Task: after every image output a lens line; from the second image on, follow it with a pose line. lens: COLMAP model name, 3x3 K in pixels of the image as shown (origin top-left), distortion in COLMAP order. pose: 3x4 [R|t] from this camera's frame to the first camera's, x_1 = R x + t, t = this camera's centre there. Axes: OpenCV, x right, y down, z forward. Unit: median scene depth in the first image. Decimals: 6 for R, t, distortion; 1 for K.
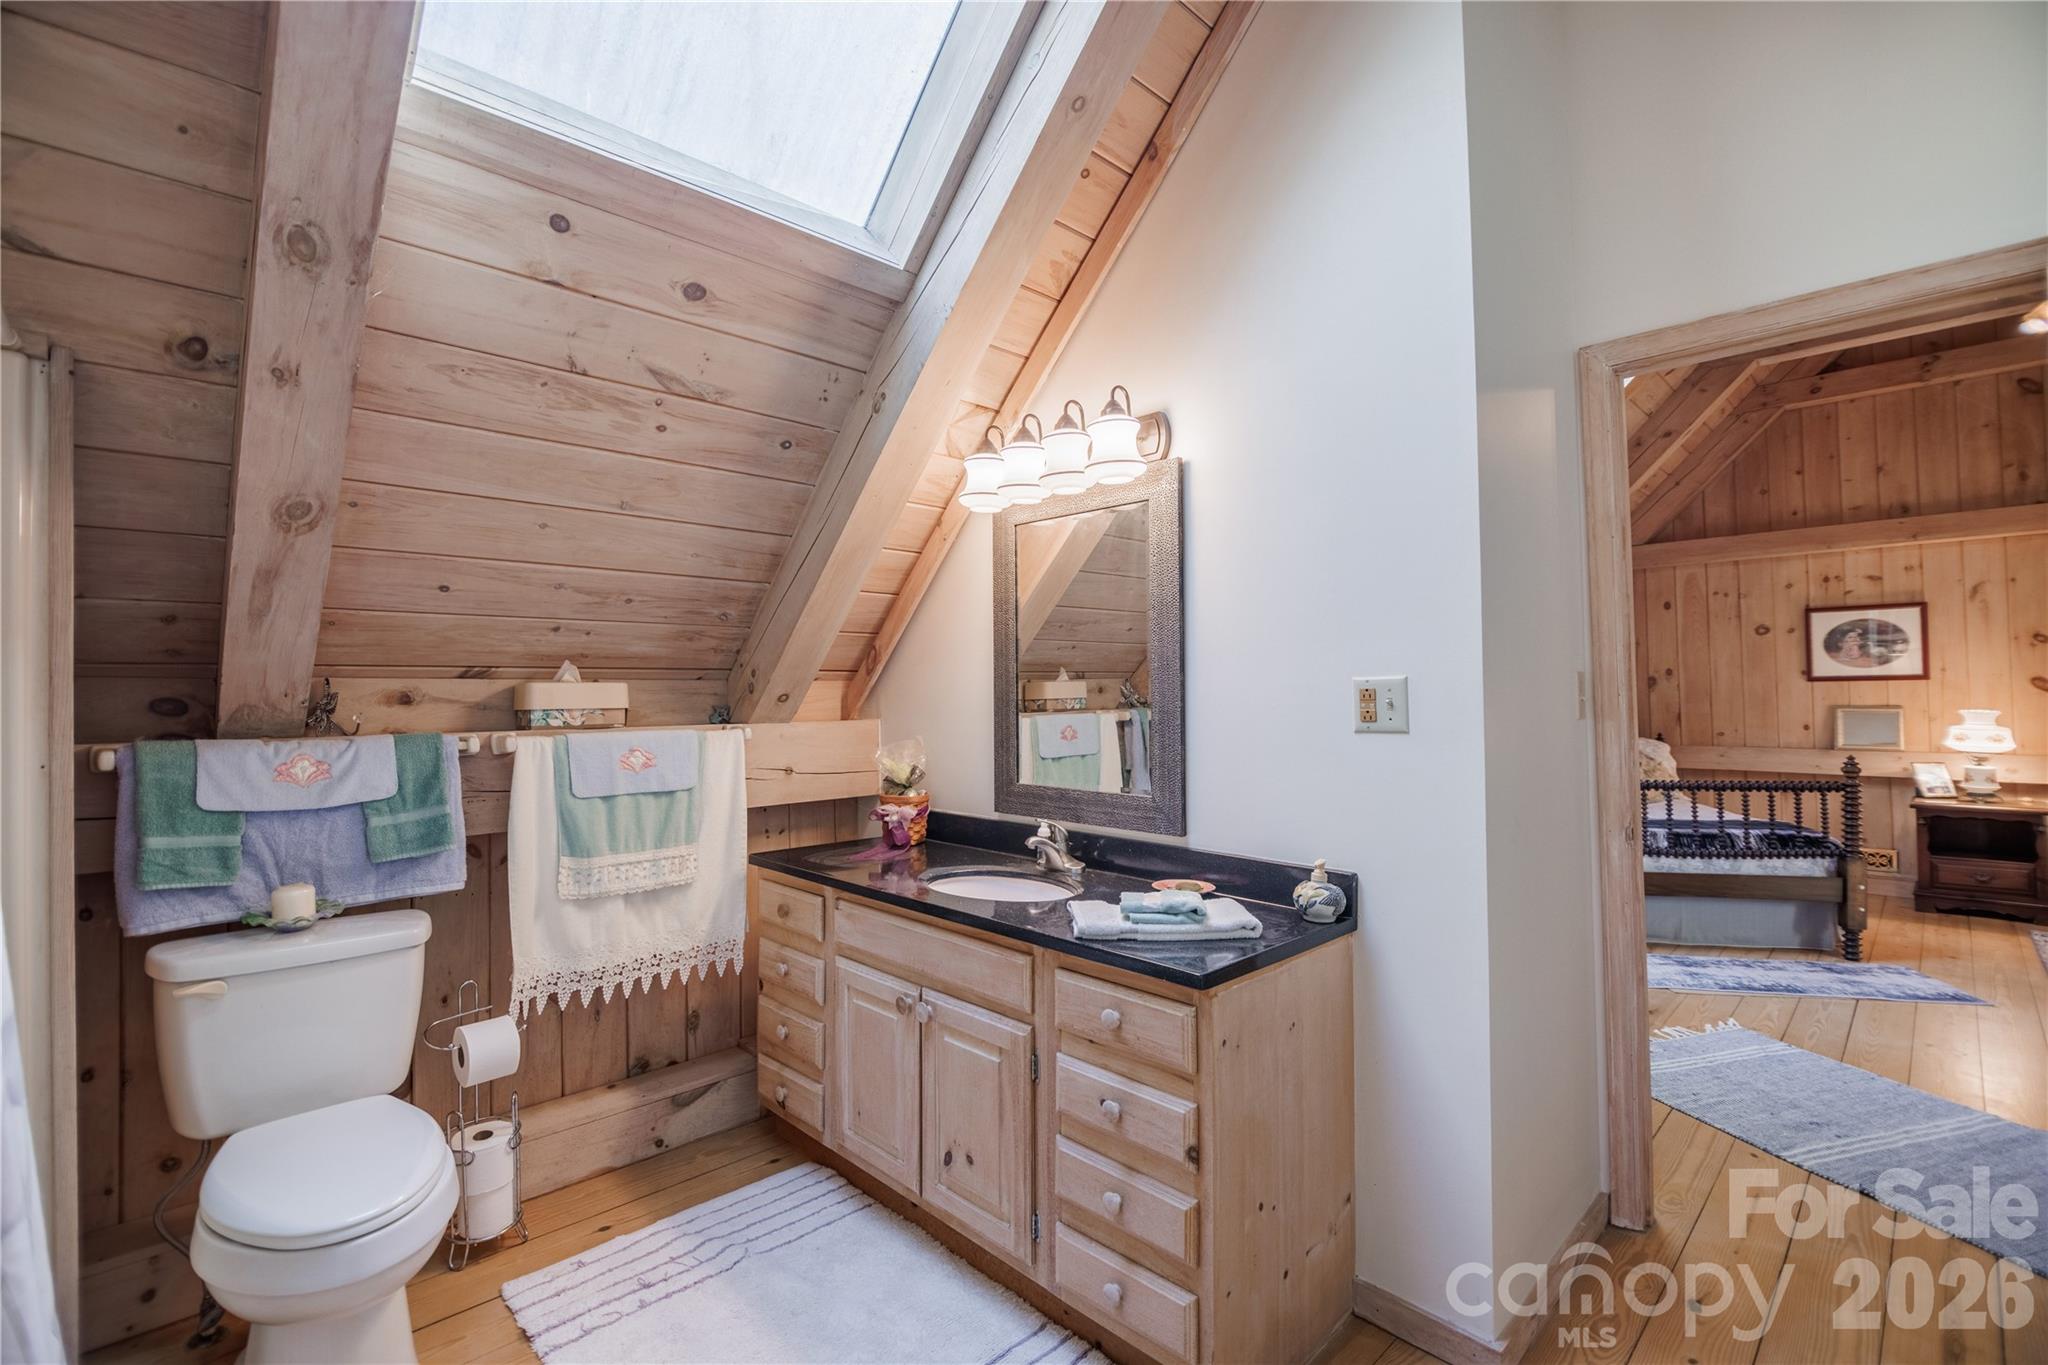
lens RADIAL K [[914.9, 0, 1020.0], [0, 914.9, 670.9], [0, 0, 1]] dist [-0.011210, -0.002645]
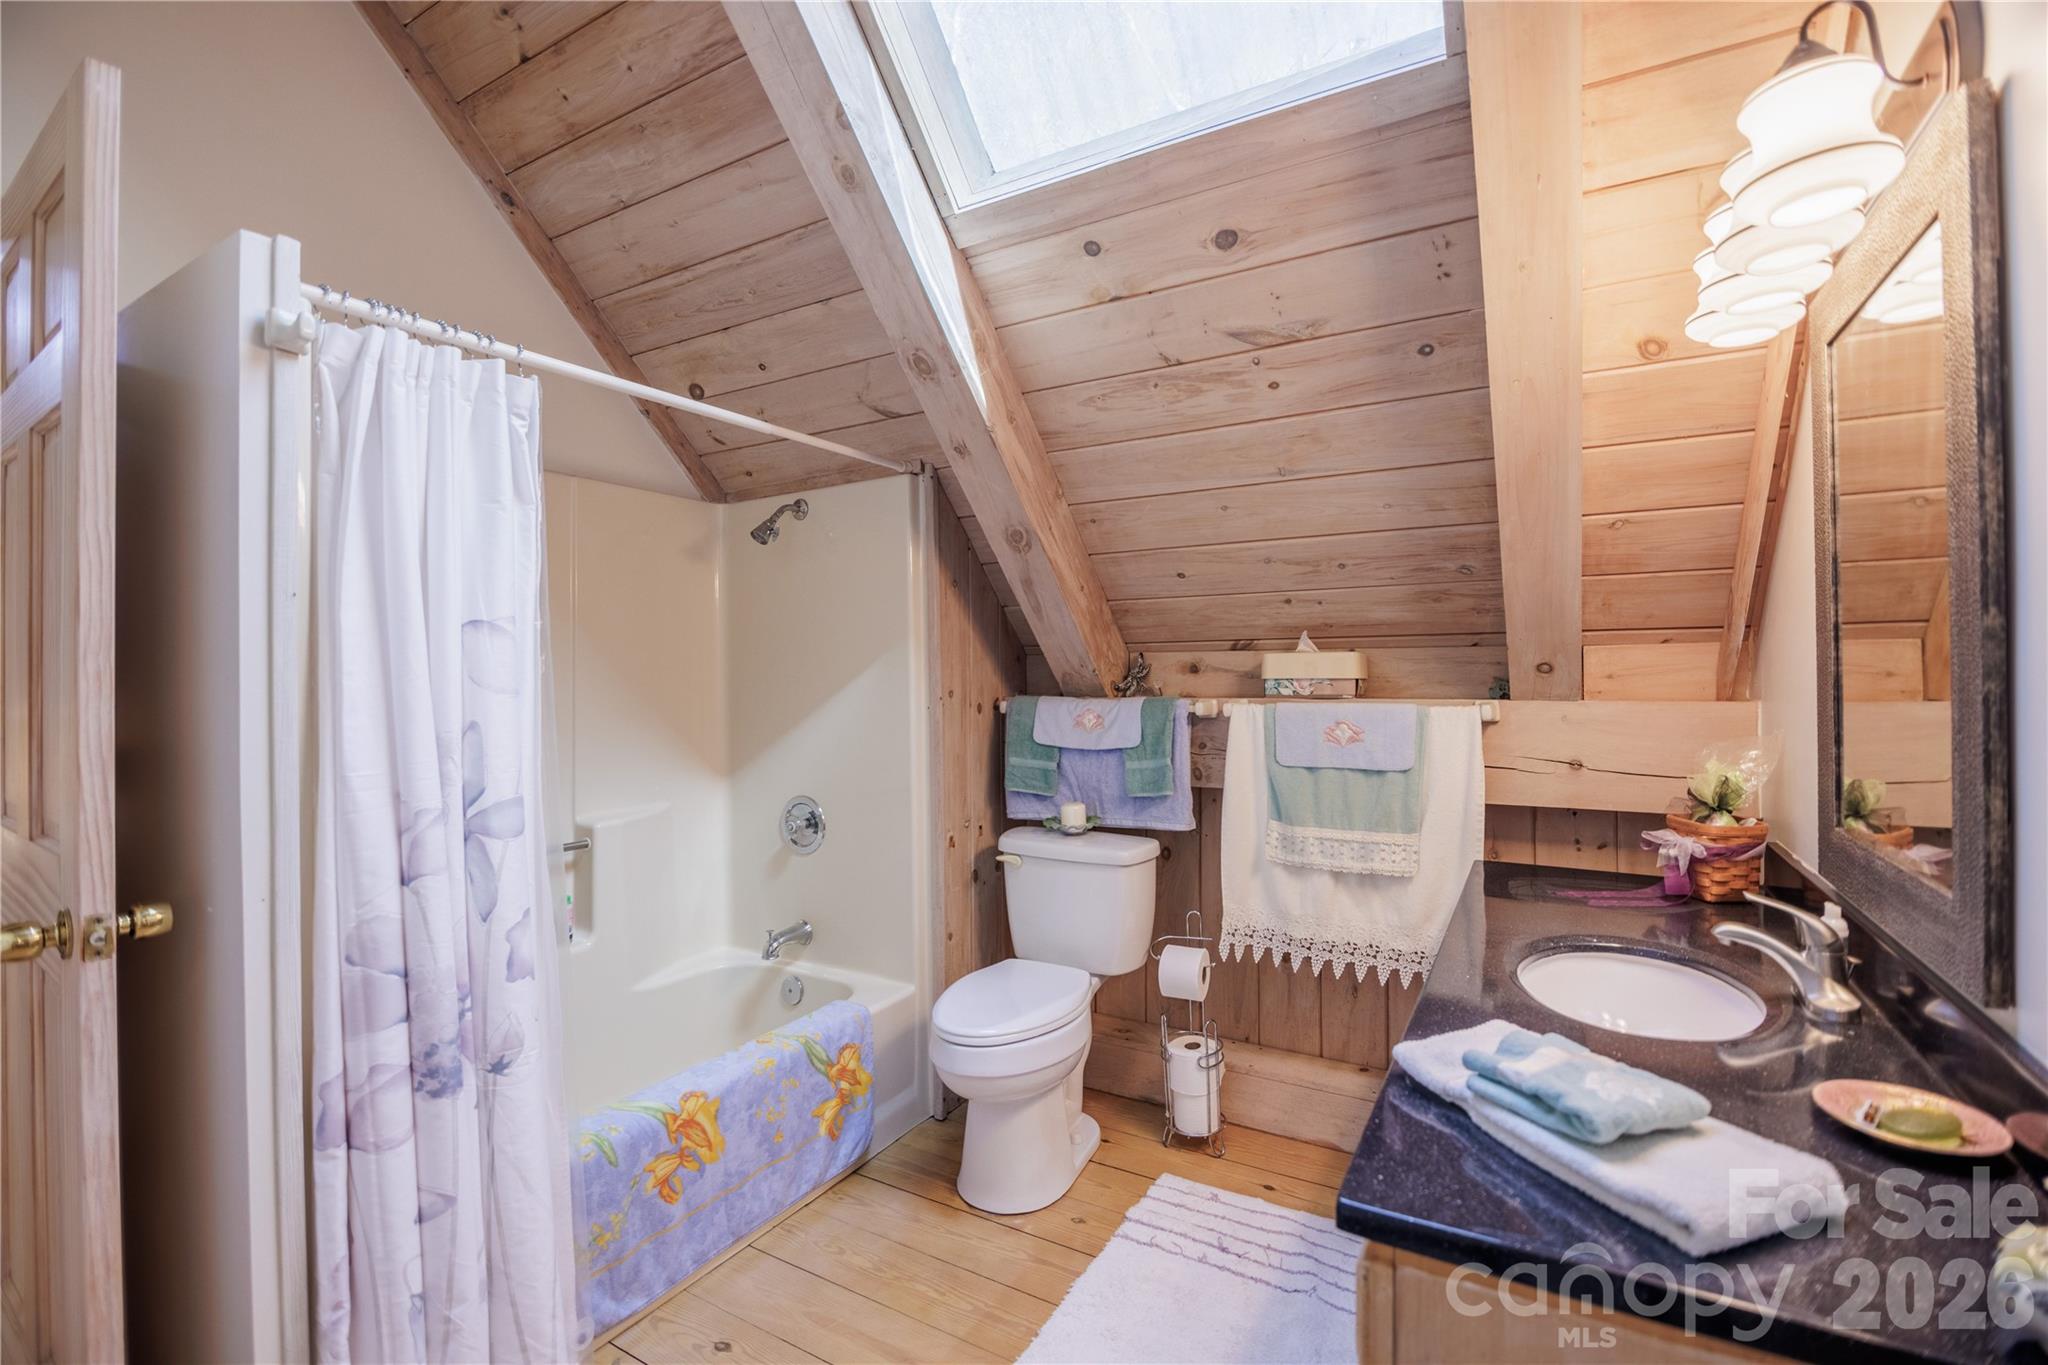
lens RADIAL K [[914.9, 0, 1032.2], [0, 914.9, 670.4], [0, 0, 1]] dist [-0.011210, -0.002645]
pose [[0.267788, 0.004650, -0.963467, 0.435487], [0.029445, 0.999482, 0.013008, 0.011050], [0.963028, -0.031853, 0.267512, 0.467144]]
